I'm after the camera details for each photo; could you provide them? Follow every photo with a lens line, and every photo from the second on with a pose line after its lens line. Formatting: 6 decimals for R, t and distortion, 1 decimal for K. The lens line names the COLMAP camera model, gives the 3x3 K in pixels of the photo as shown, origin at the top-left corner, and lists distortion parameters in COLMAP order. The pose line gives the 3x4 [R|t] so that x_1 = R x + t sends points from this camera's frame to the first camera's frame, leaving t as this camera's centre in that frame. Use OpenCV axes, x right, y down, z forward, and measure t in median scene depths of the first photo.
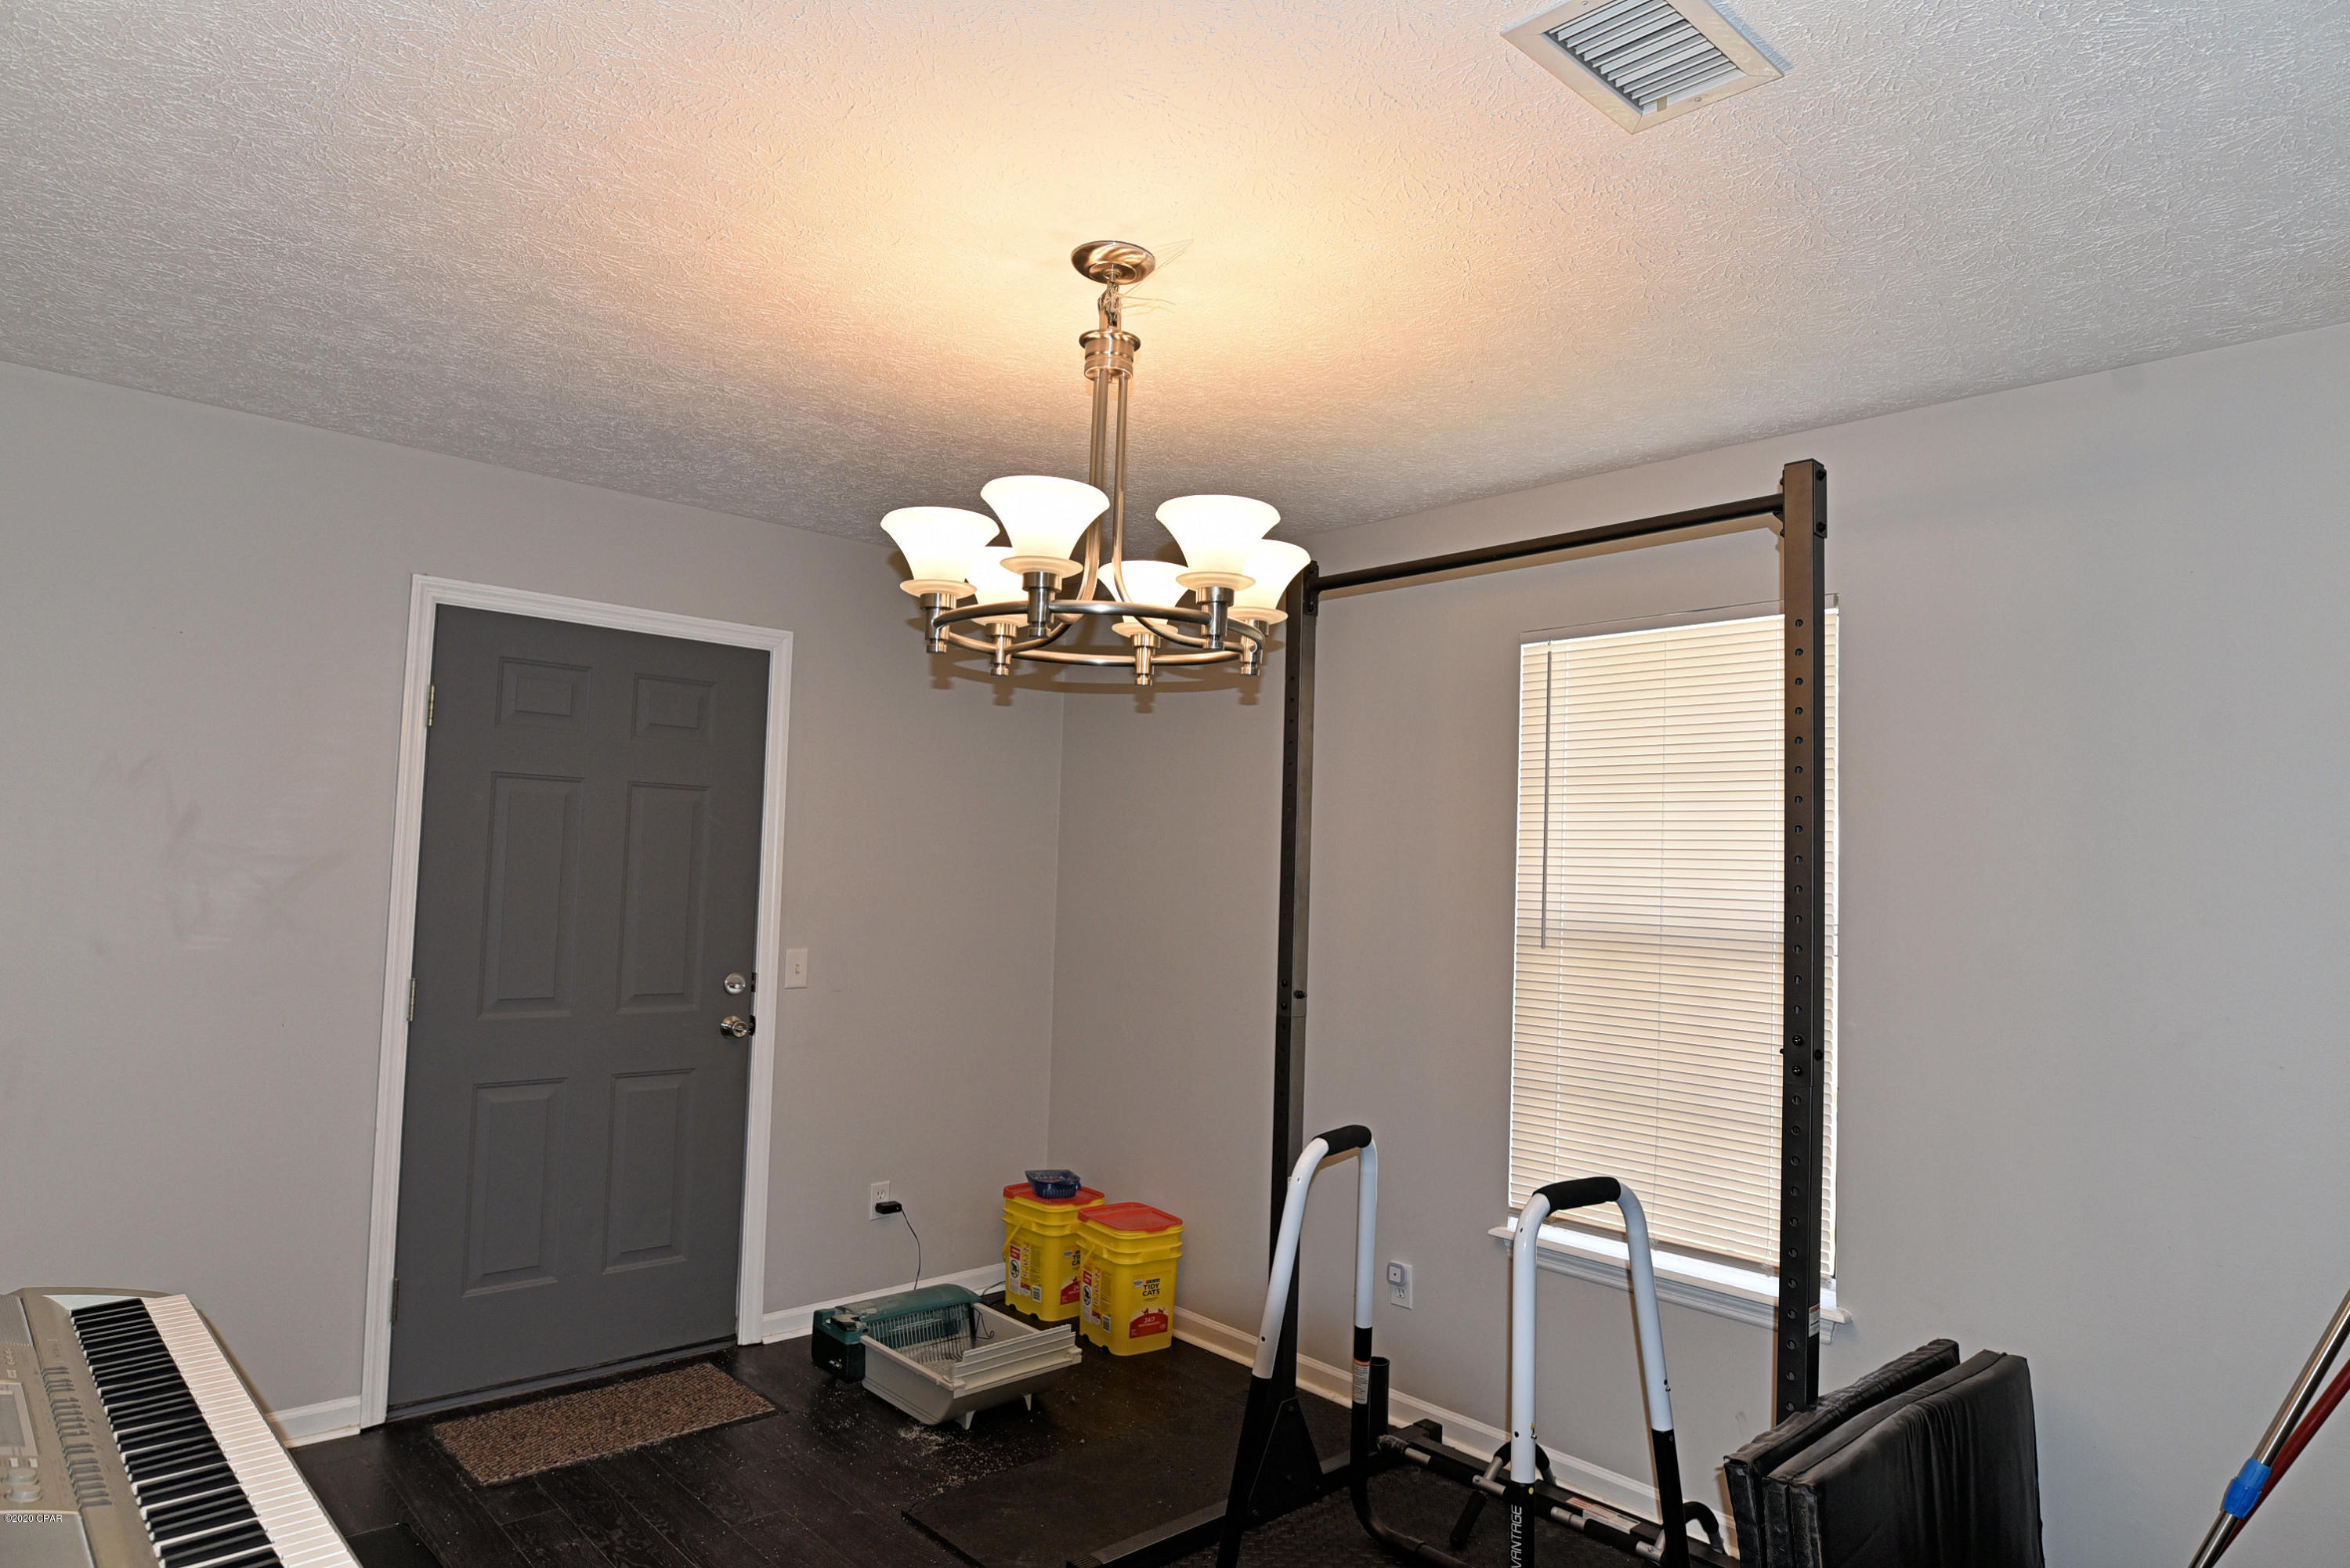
lens RADIAL K [[1377.6, 0, 1175.0], [0, 1377.6, 784.0], [0, 0, 1]] dist [0.000299, -0.000017]
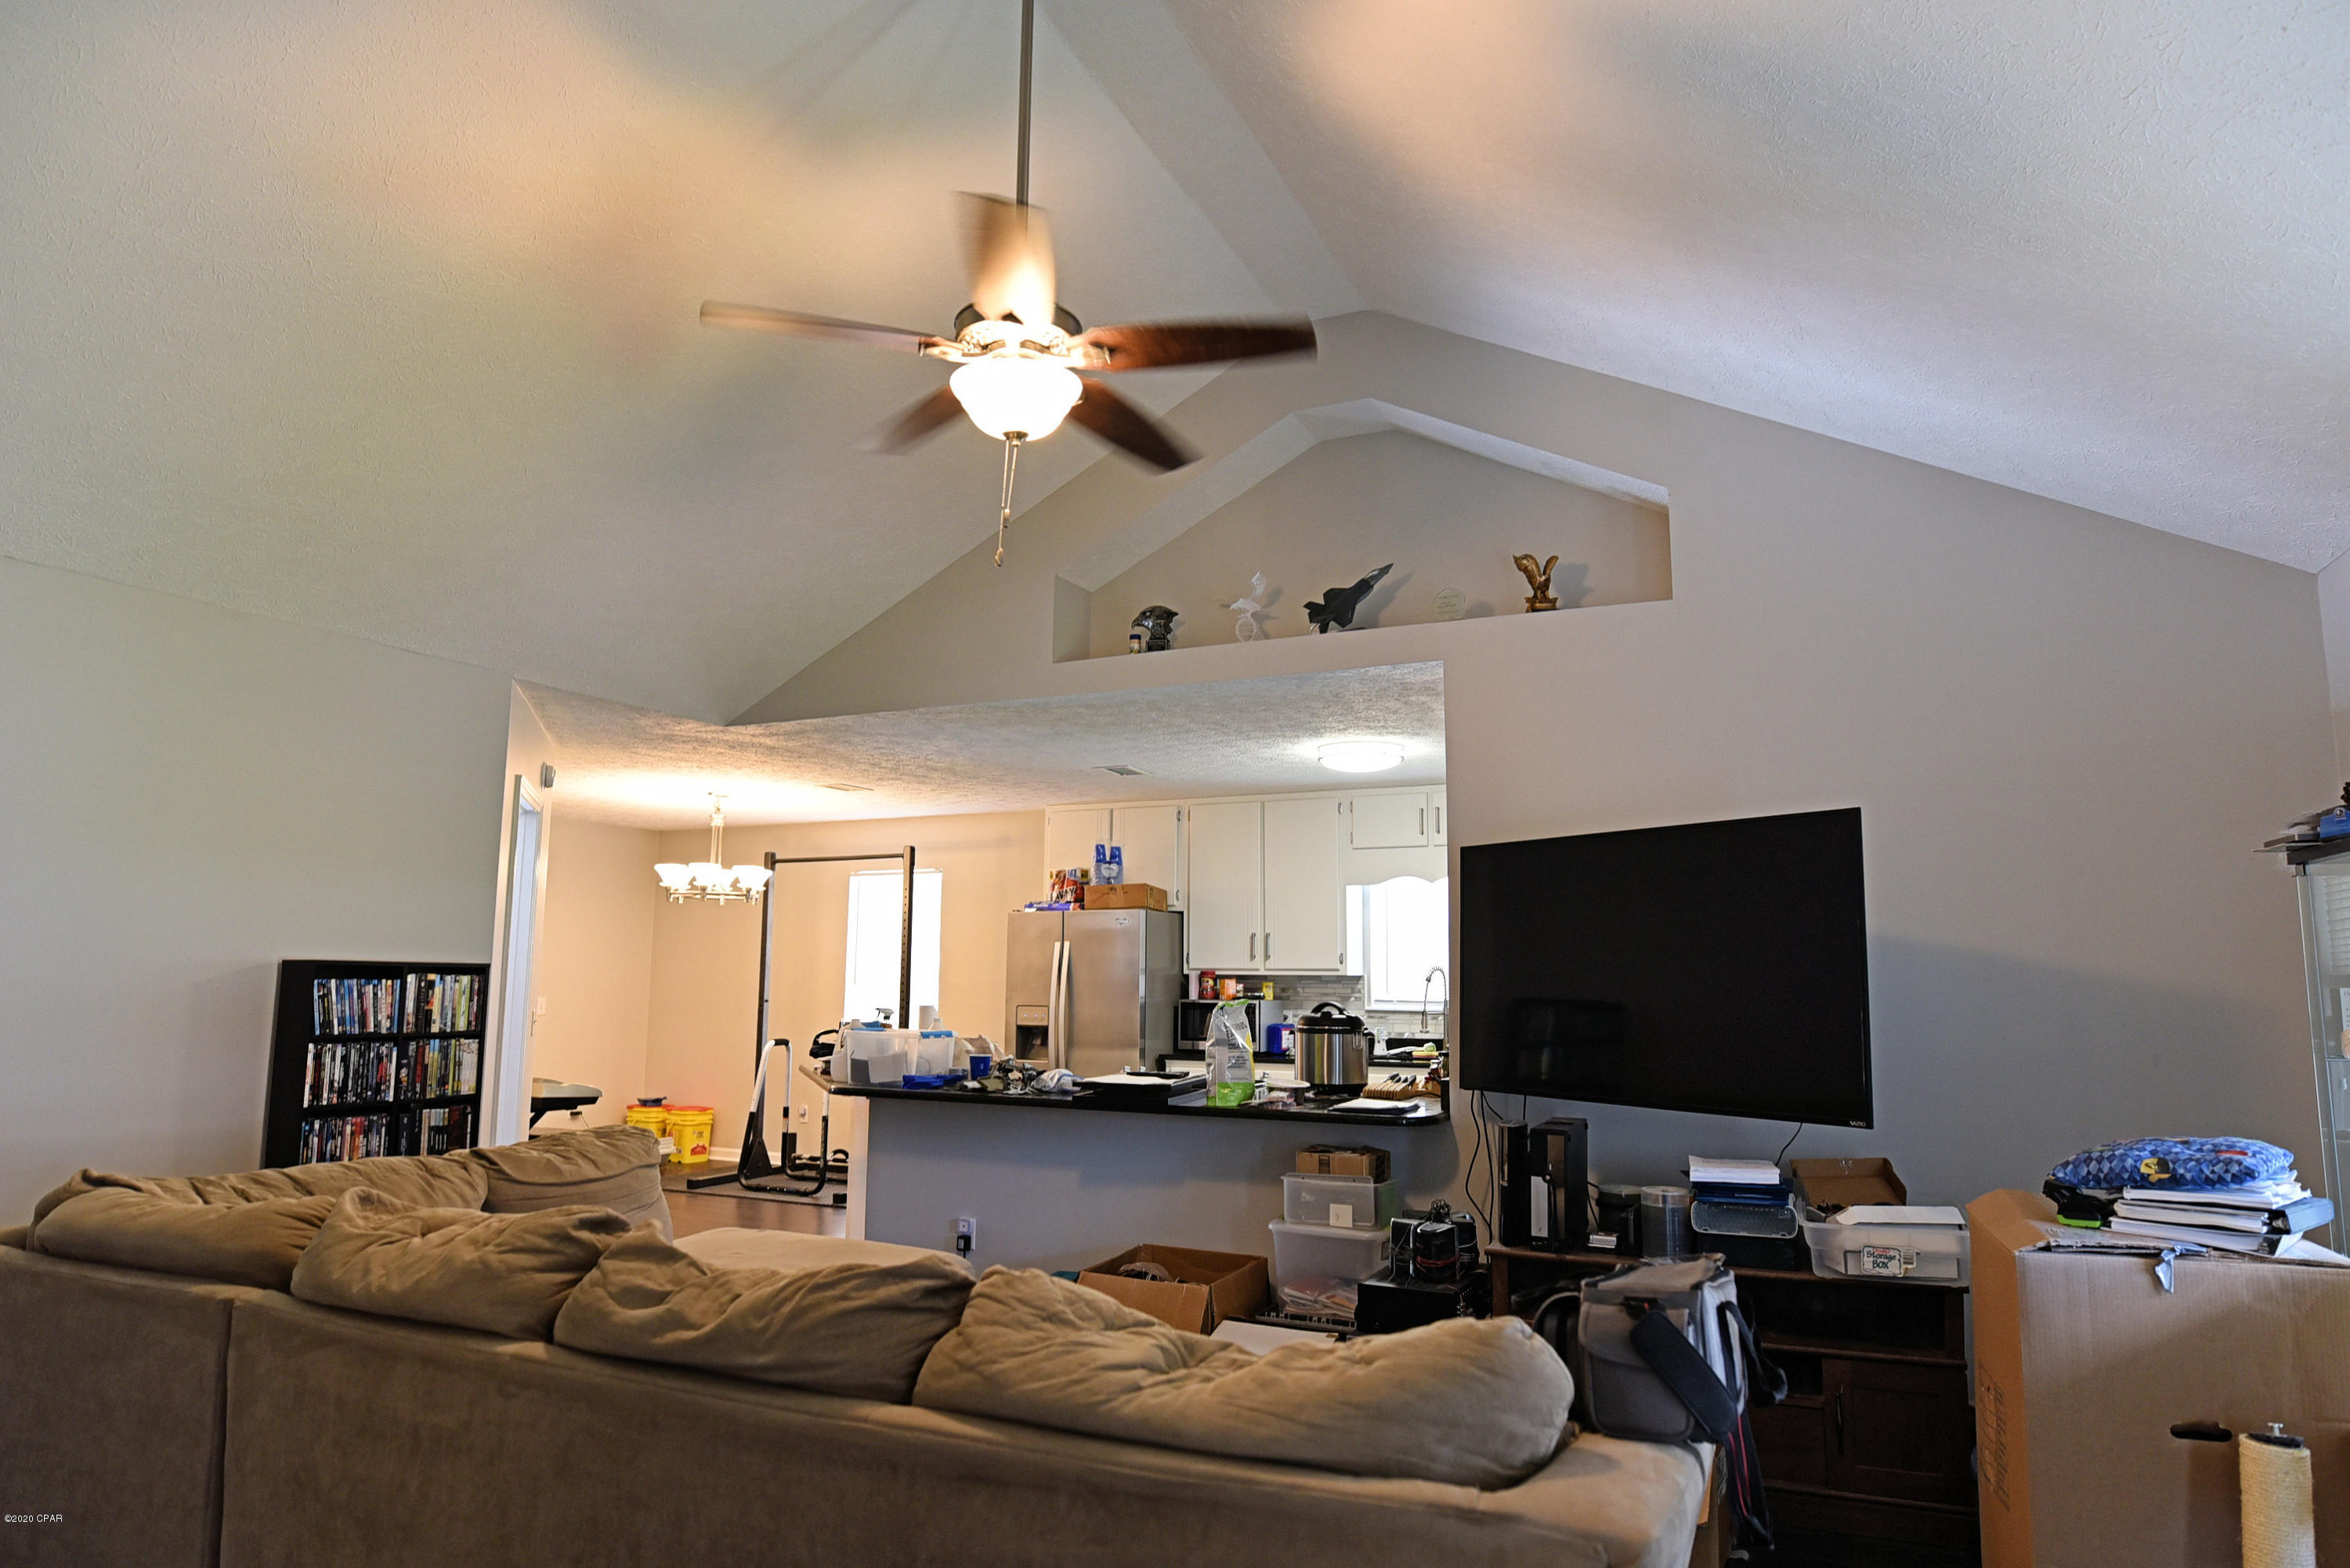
lens RADIAL K [[1377.6, 0, 1175.0], [0, 1377.6, 784.0], [0, 0, 1]] dist [0.000299, -0.000017]
pose [[0.927766, 0.020868, 0.372579, -0.159343], [0.003698, 0.997872, -0.065101, -0.089153], [-0.373144, 0.061776, 0.925714, -1.606002]]
